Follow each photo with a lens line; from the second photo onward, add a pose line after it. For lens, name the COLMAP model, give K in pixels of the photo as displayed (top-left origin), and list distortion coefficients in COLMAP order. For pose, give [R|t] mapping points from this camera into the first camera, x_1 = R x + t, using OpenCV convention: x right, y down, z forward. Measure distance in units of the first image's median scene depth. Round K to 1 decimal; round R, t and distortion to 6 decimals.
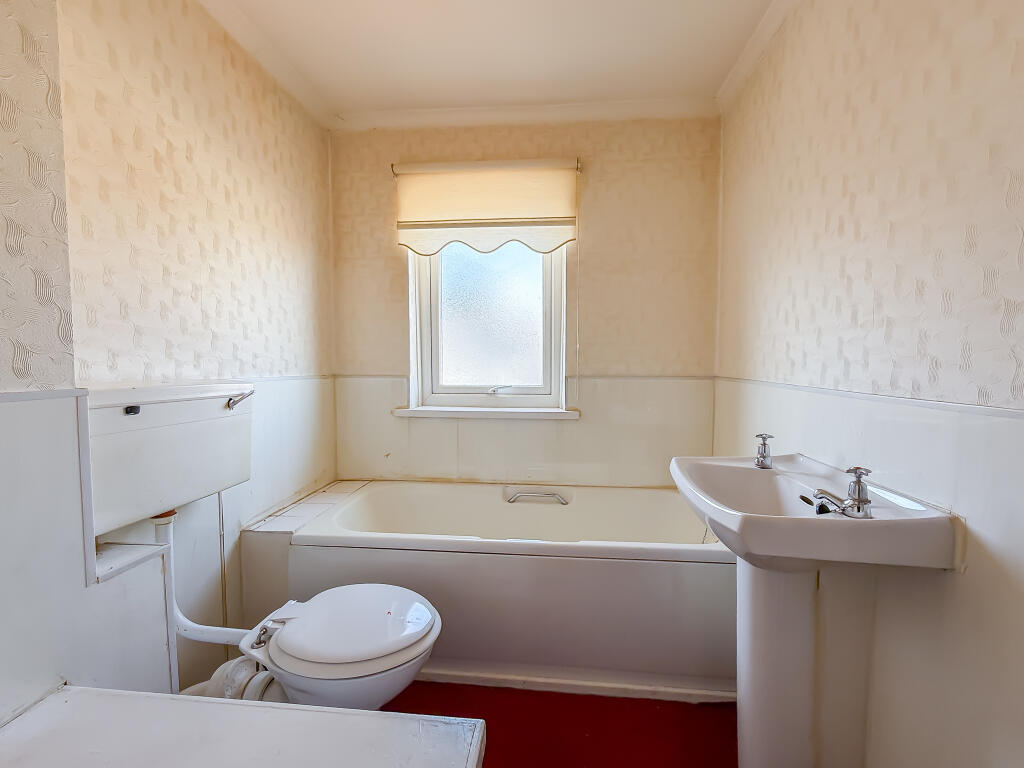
lens RADIAL K [[413.3, 0, 514.6], [0, 413.3, 381.8], [0, 0, 1]] dist [0.002316, 0.000170]
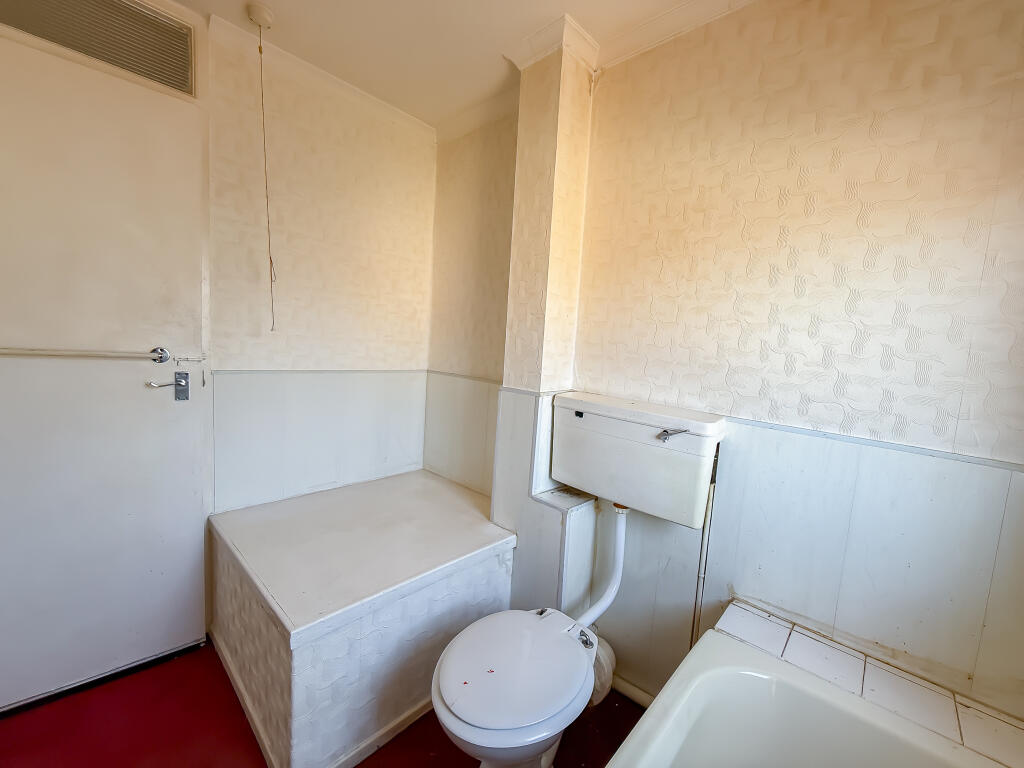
lens RADIAL K [[413.3, 0, 514.1], [0, 413.3, 384.1], [0, 0, 1]] dist [0.002316, 0.000170]
pose [[-0.596305, 0.045806, -0.801450, 0.262625], [-0.103595, 0.985632, 0.133411, -0.134869], [0.796045, 0.162580, -0.582992, 1.040241]]
